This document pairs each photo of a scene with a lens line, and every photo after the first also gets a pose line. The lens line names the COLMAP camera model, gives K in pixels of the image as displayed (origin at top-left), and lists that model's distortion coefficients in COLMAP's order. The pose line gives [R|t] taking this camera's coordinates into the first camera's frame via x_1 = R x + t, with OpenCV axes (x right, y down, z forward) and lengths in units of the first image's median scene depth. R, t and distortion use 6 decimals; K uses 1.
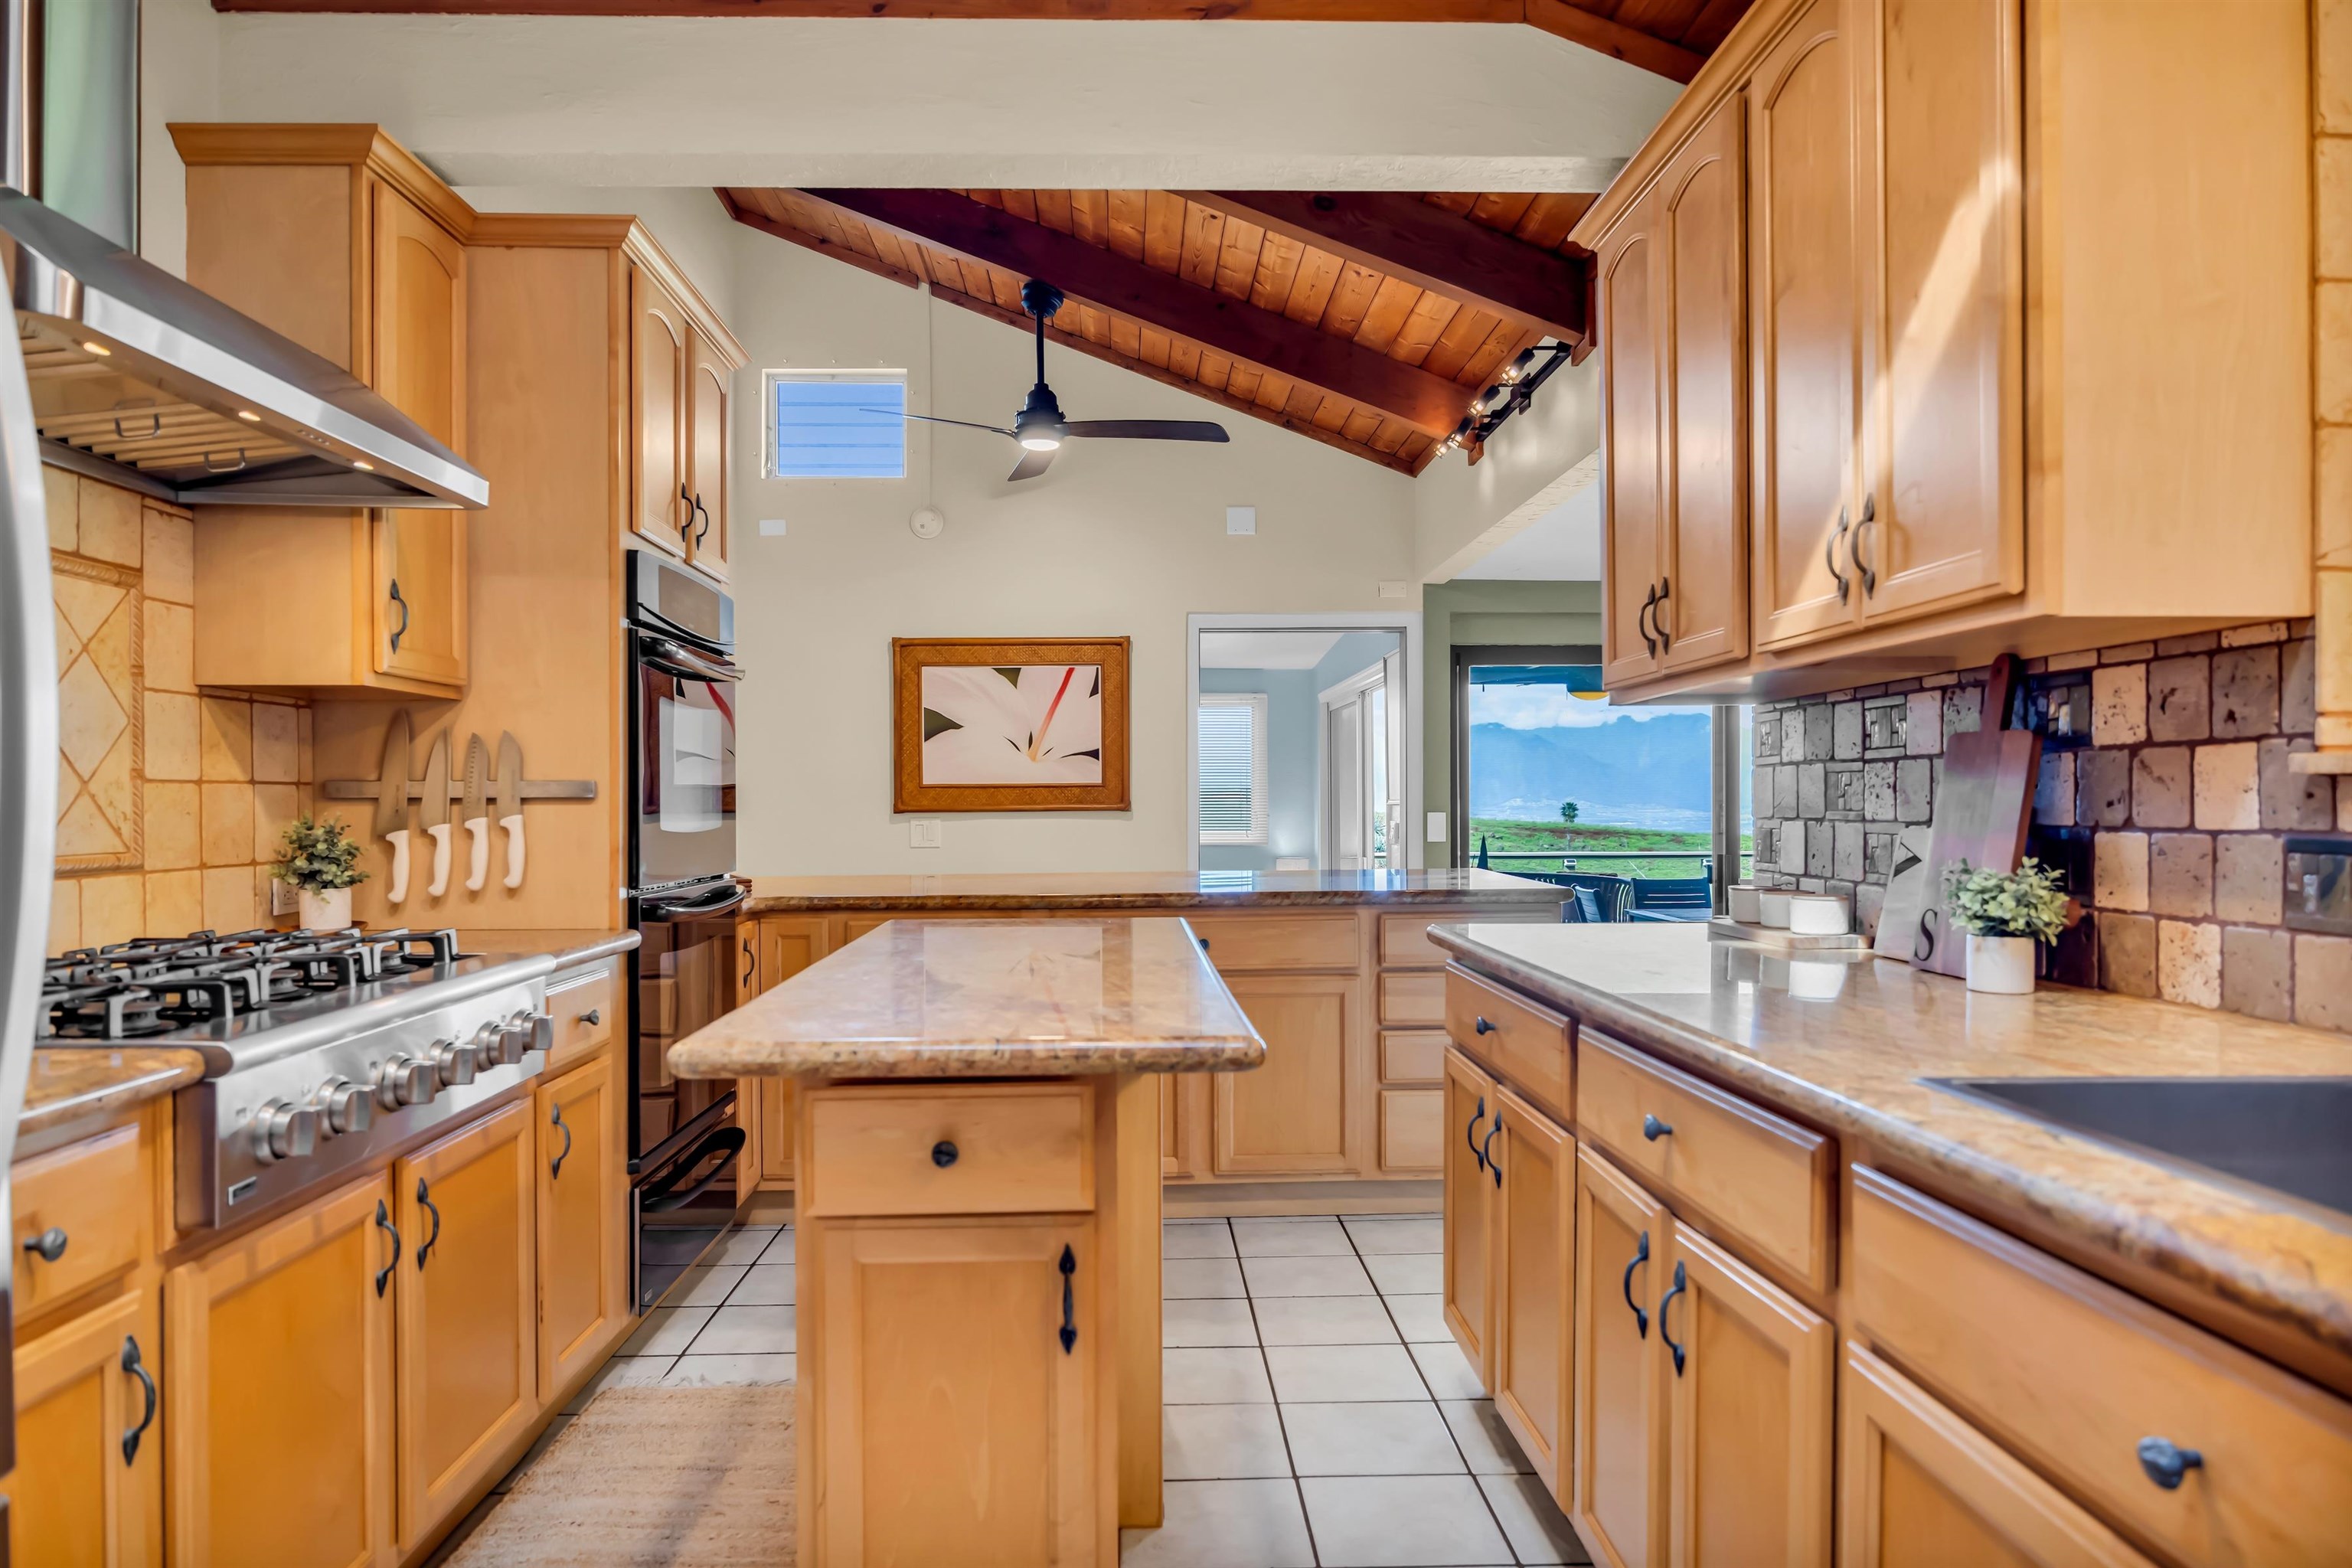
lens RADIAL K [[1530.7, 0, 1146.5], [0, 1530.7, 813.3], [0, 0, 1]] dist [-0.008286, 0.001039]
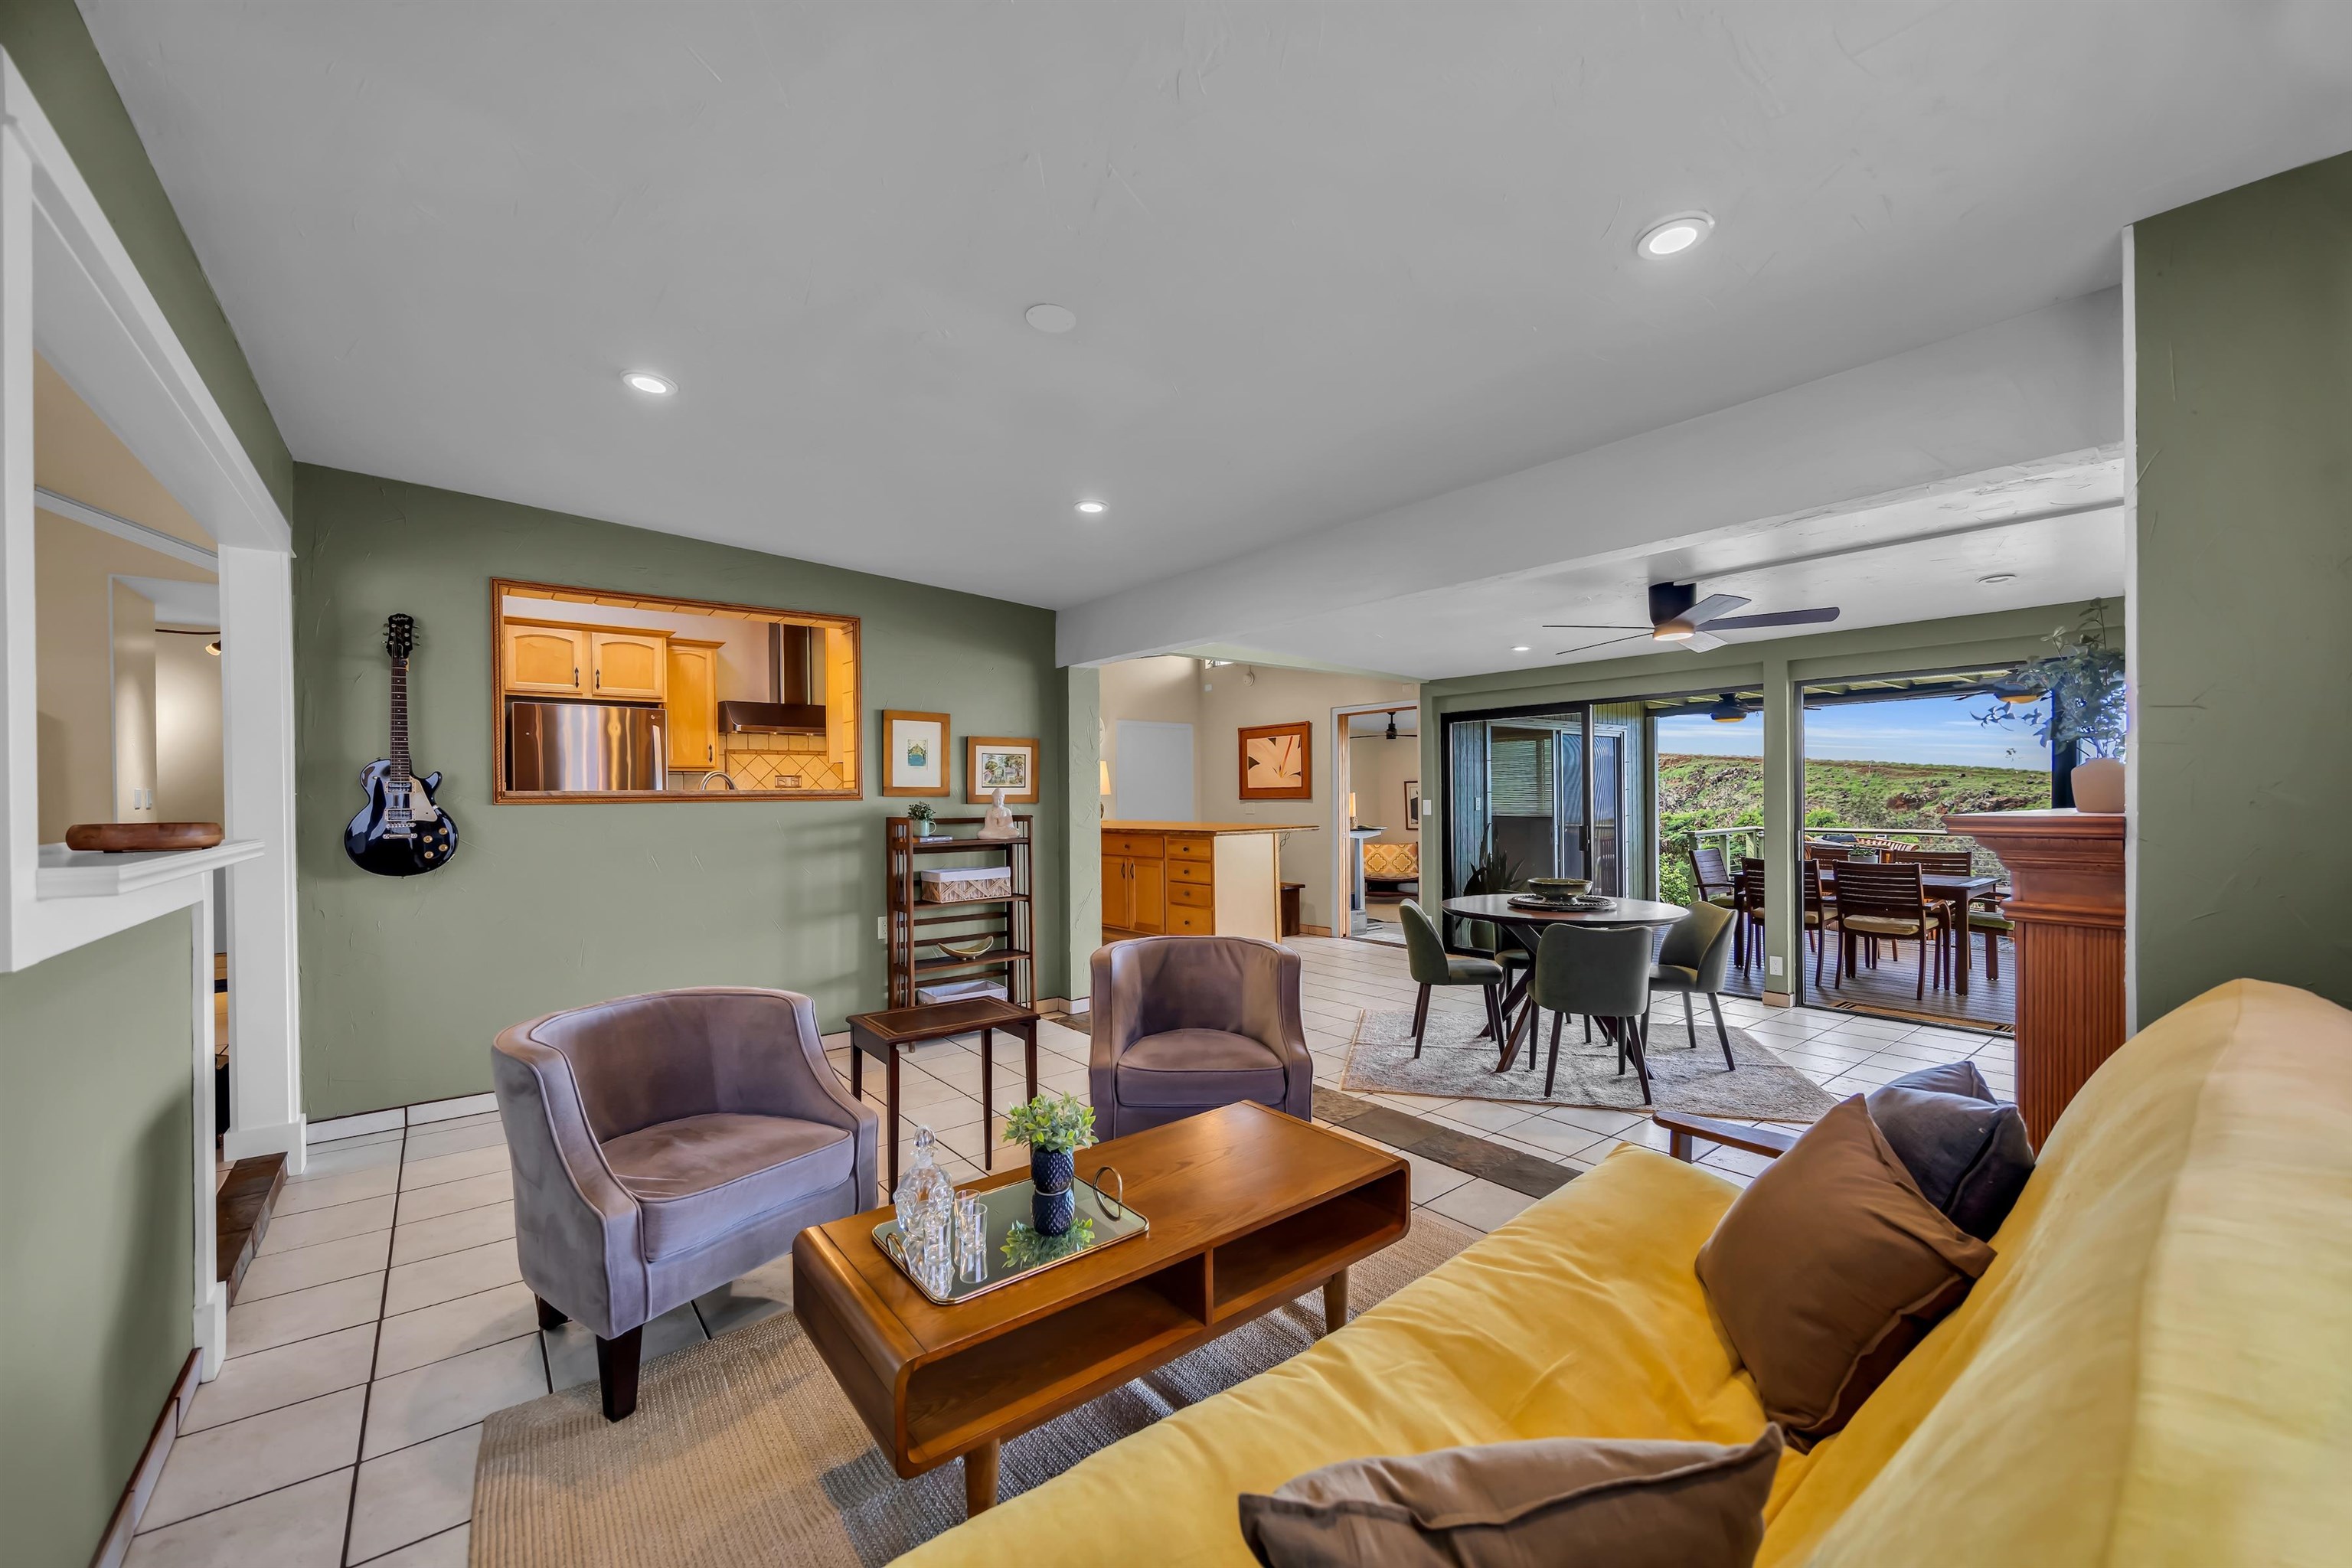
lens RADIAL K [[902.4, 0, 1175.6], [0, 902.4, 793.6], [0, 0, 1]] dist [-0.001275, -0.001155]
pose [[0.608977, -0.002666, -0.793183, 1.737202], [-0.000420, 0.999993, -0.003683, -0.008967], [0.793188, 0.002576, 0.608972, 0.090212]]
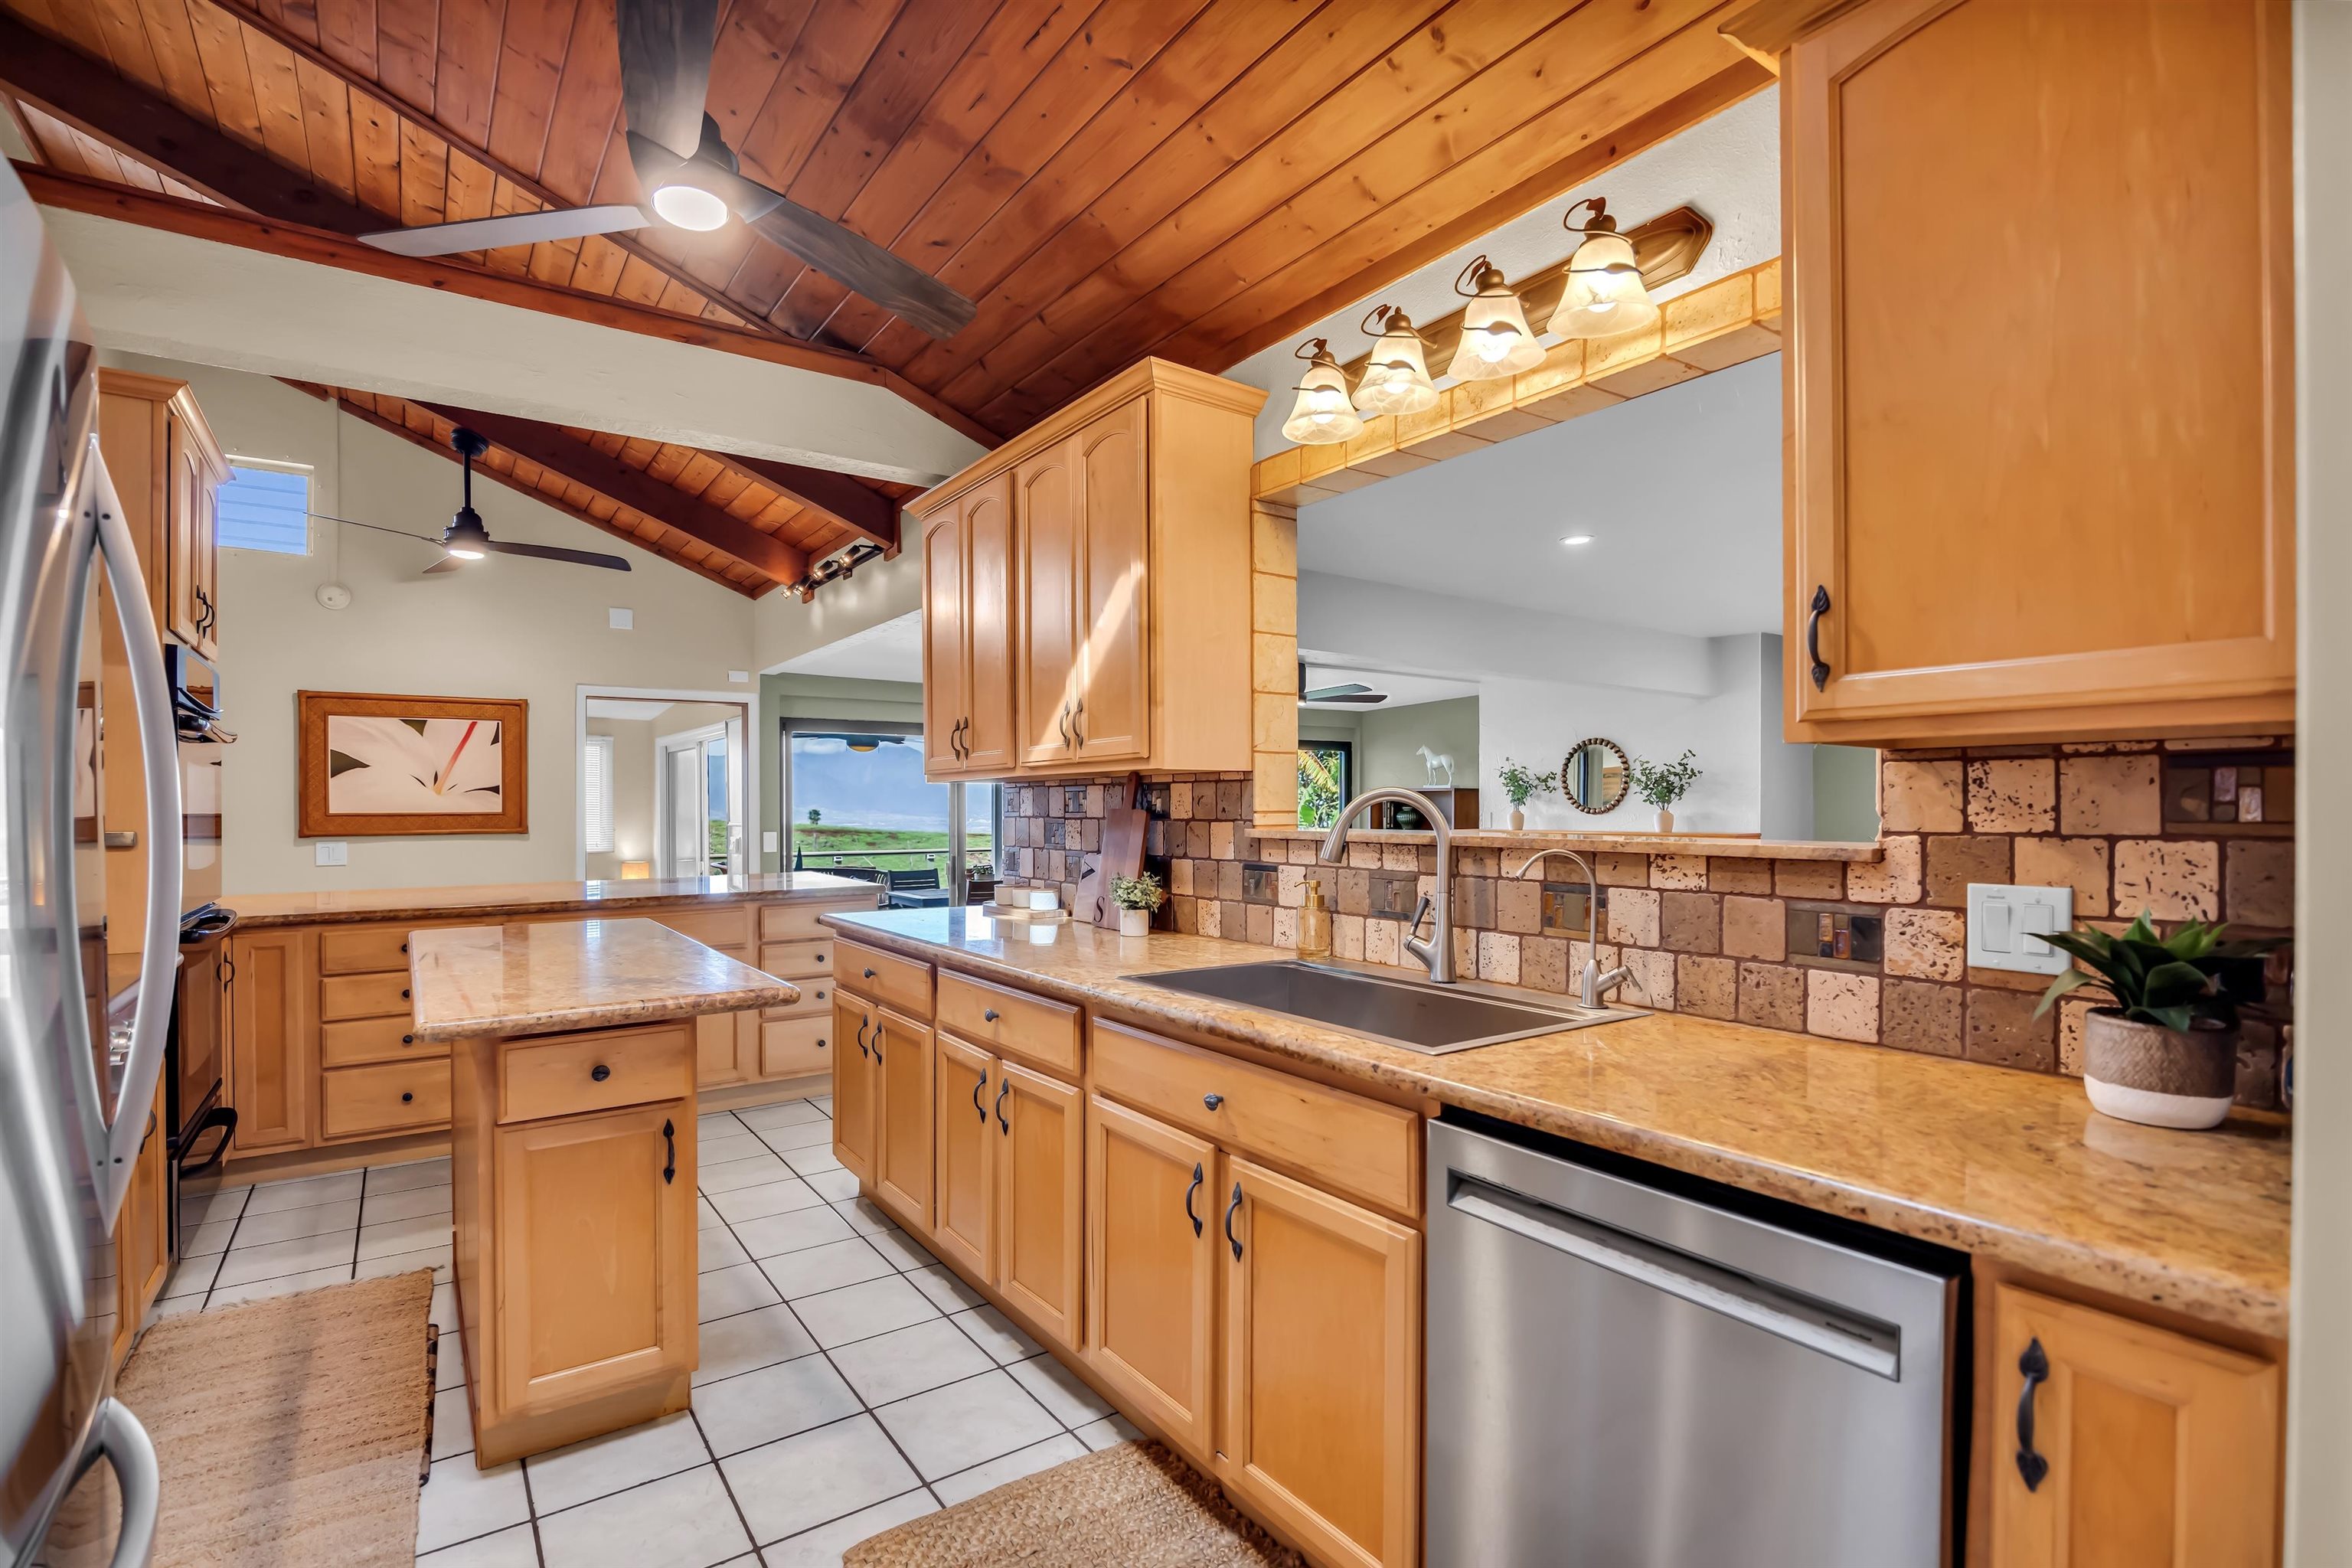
lens RADIAL K [[1113.2, 0, 1187.7], [0, 1113.2, 796.5], [0, 0, 1]] dist [-0.011593, -0.000231]
pose [[0.828526, 0.006597, 0.559912, -0.139962], [0.003797, 0.999841, -0.017399, -0.027913], [-0.559938, 0.016542, 0.828370, -0.184025]]
